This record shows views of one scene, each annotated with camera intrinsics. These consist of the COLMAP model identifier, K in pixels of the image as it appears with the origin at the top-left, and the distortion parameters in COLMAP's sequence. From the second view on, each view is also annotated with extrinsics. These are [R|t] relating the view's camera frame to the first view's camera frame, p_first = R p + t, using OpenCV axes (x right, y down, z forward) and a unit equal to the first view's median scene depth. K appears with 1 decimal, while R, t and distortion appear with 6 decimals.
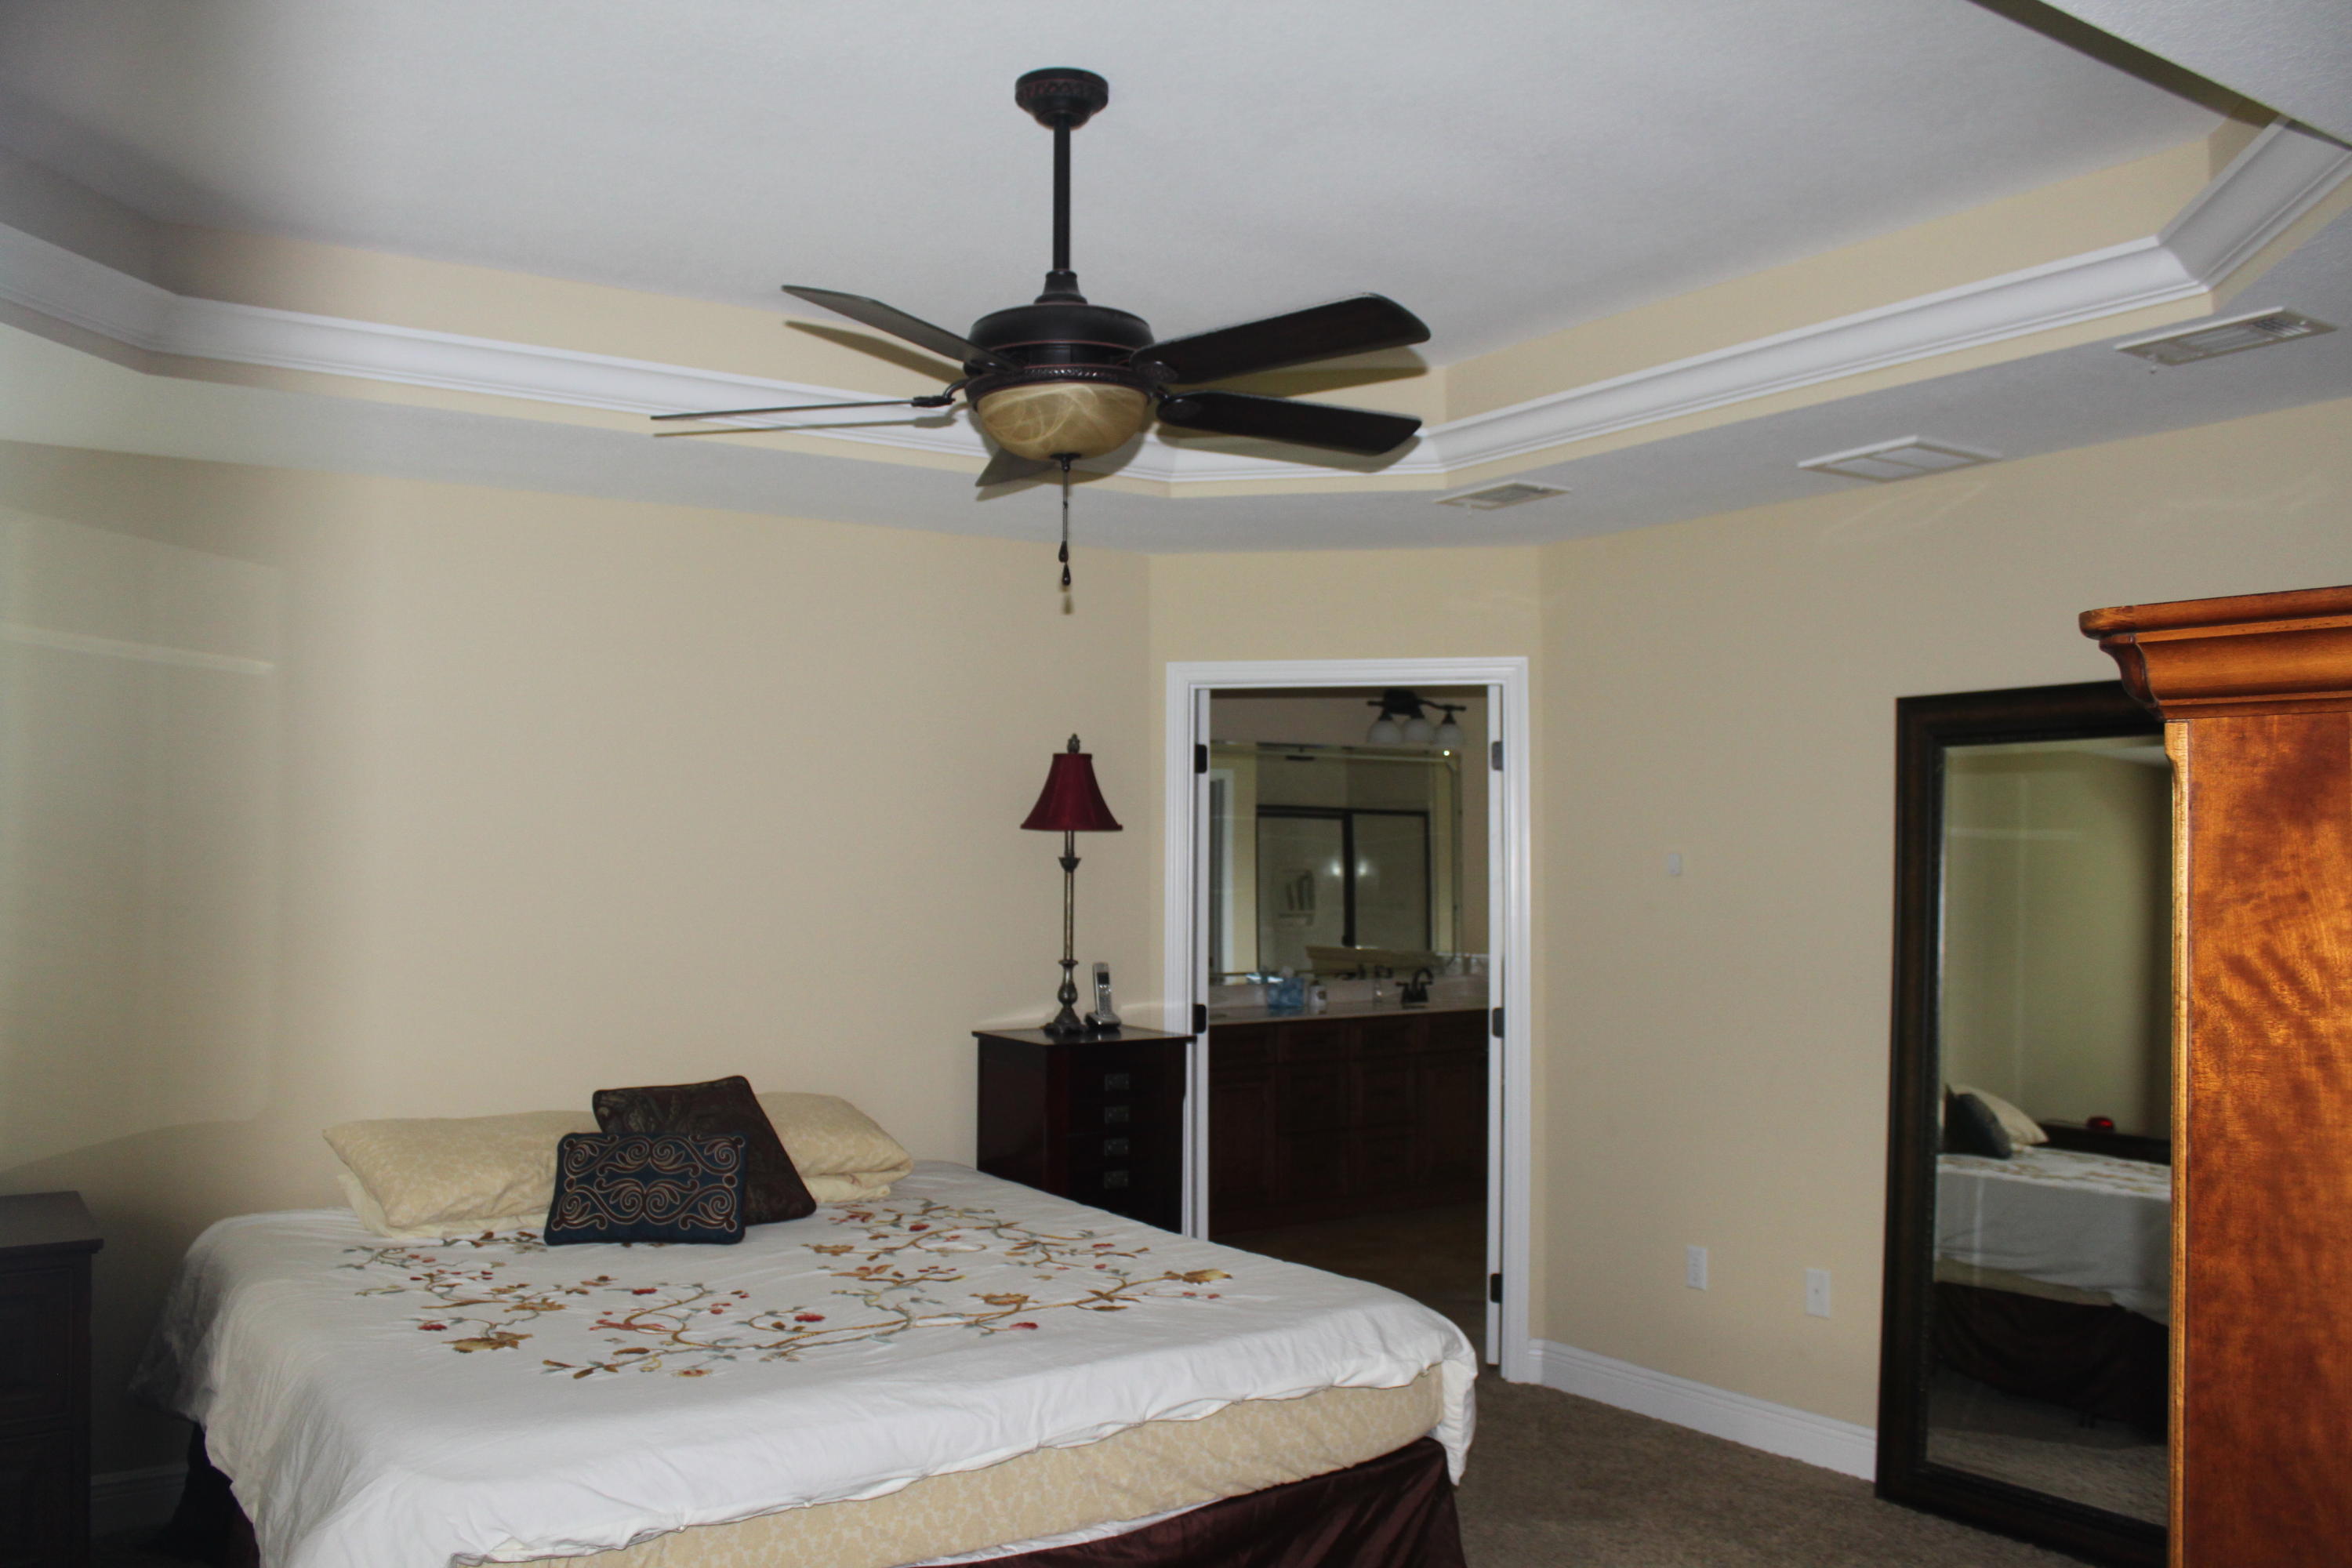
lens RADIAL K [[2016.6, 0, 1176.9], [0, 2016.6, 783.7], [0, 0, 1]] dist [-0.114617, 0.051337]
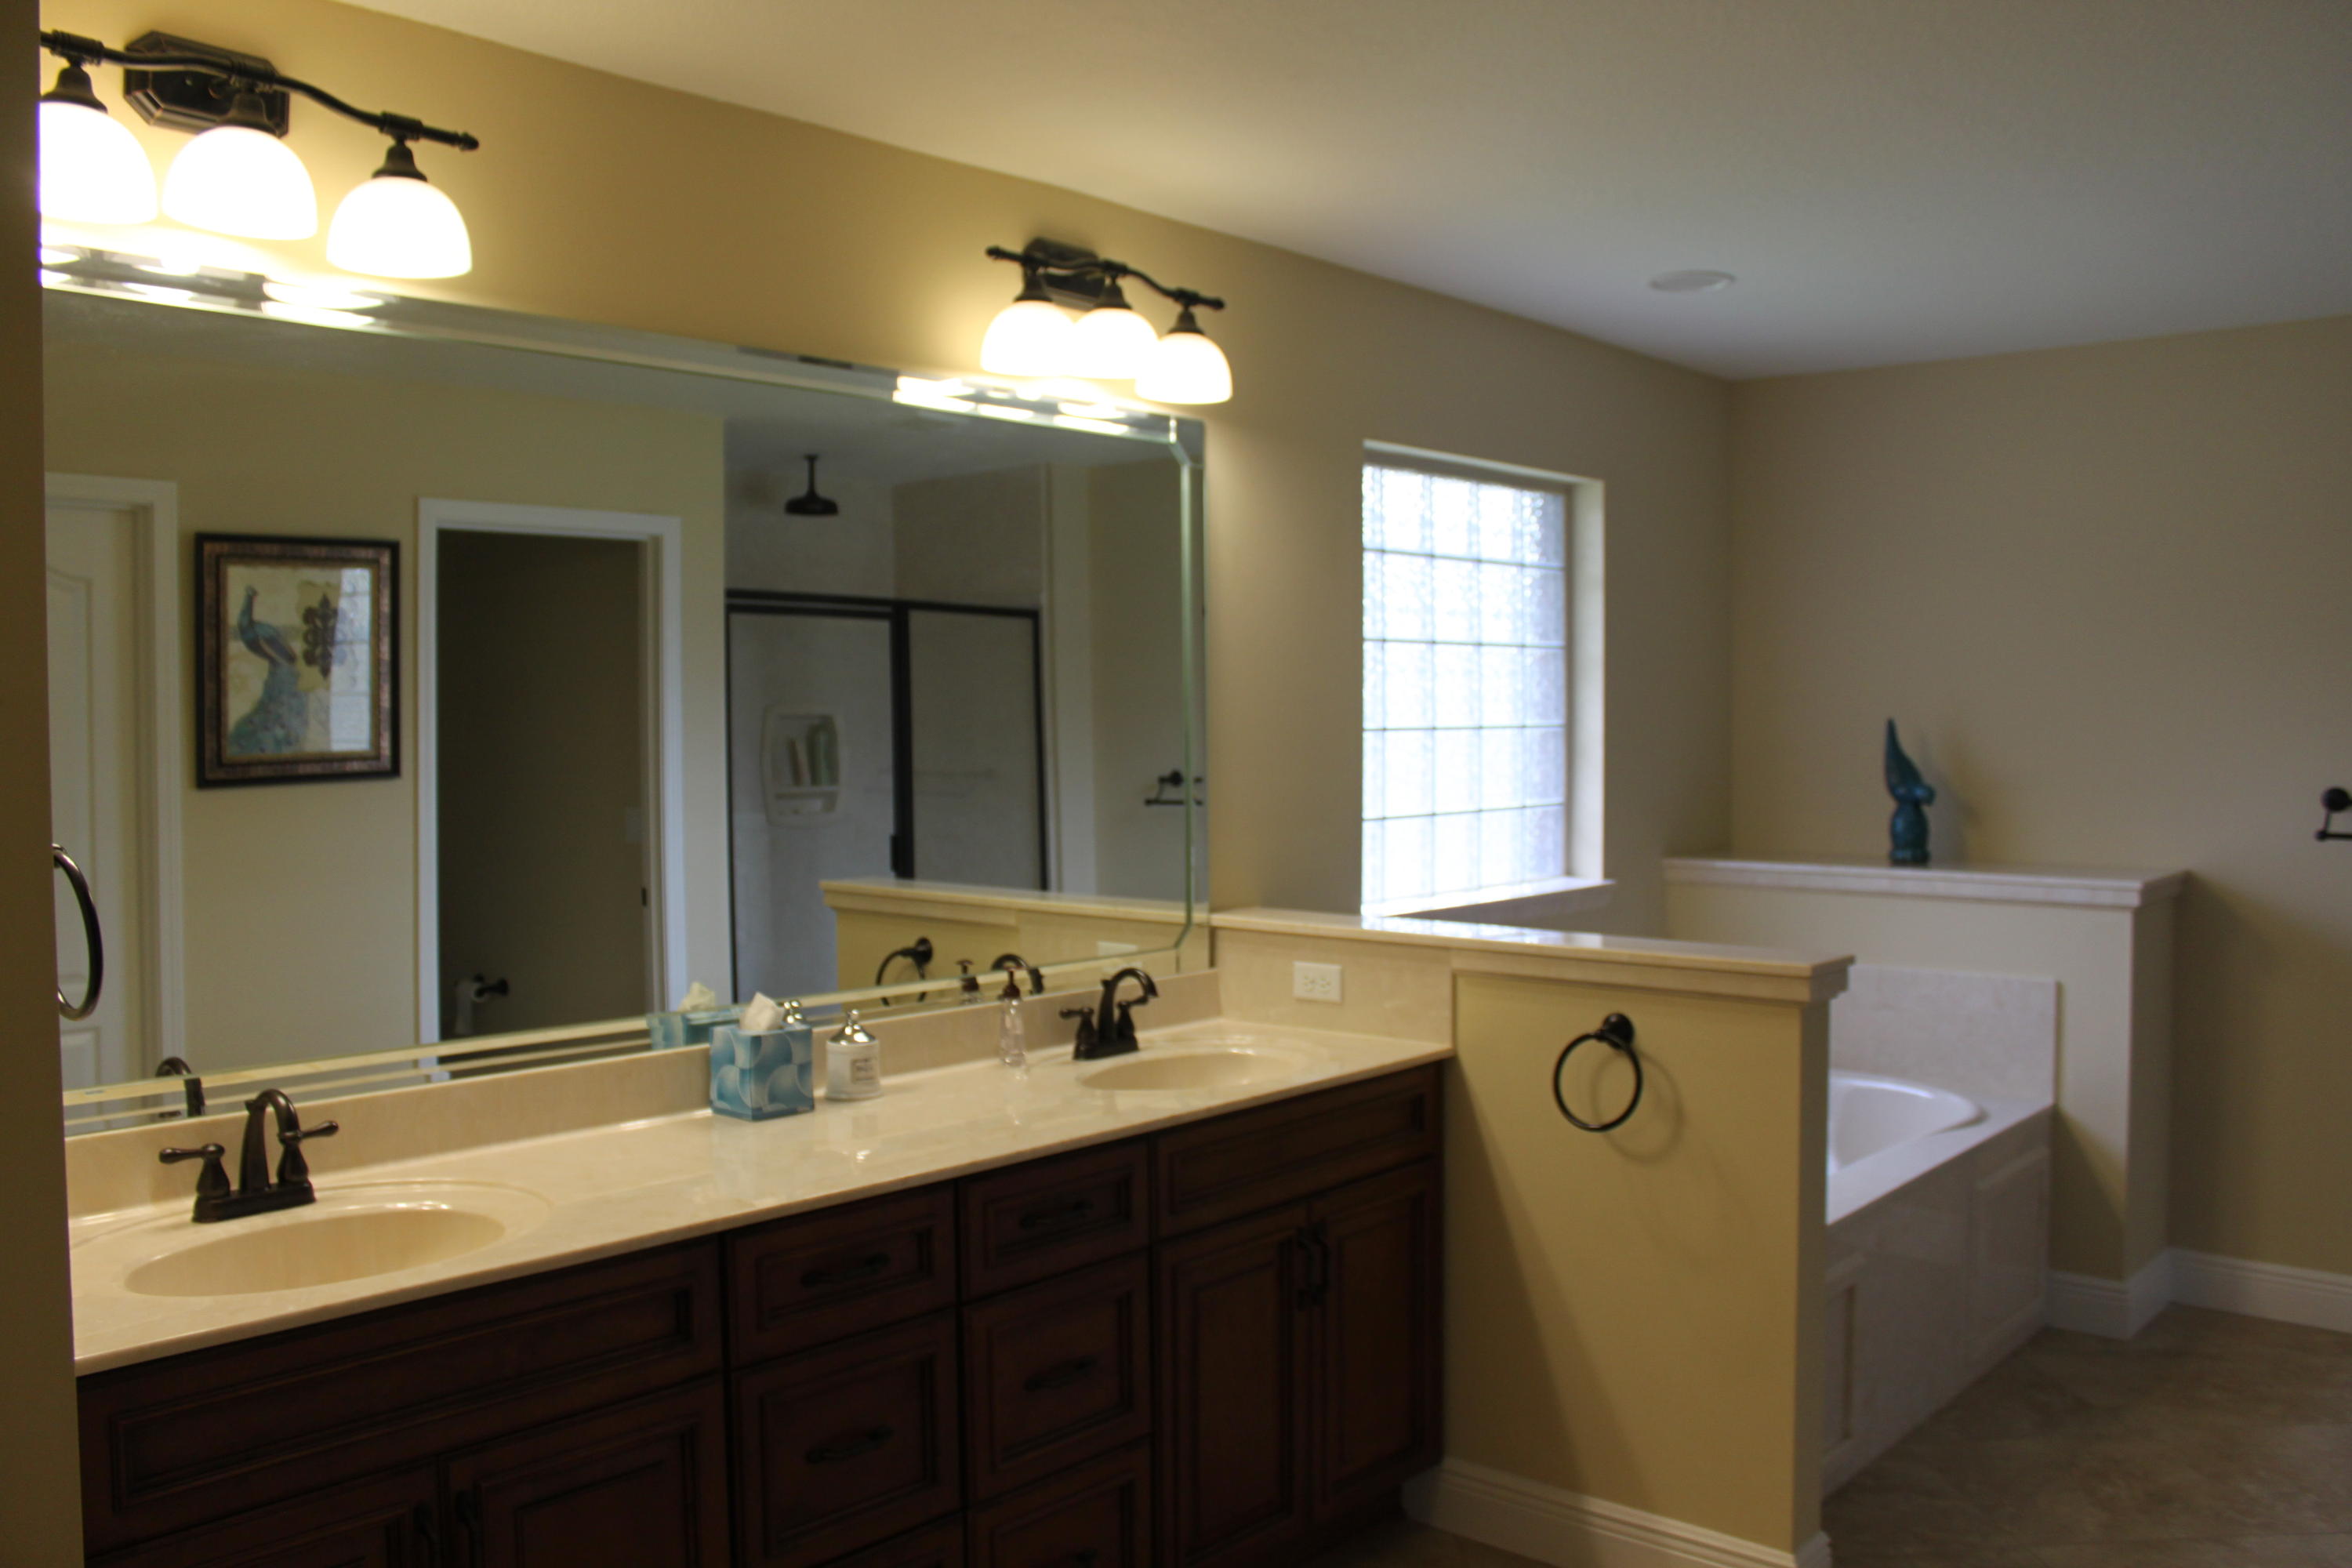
lens RADIAL K [[2016.6, 0, 1177.6], [0, 2016.6, 781.5], [0, 0, 1]] dist [-0.114617, 0.051337]
pose [[0.975919, -0.019788, 0.217232, 0.039466], [0.006512, 0.998076, 0.061660, 0.028953], [-0.218034, -0.058760, 0.974171, 0.453322]]
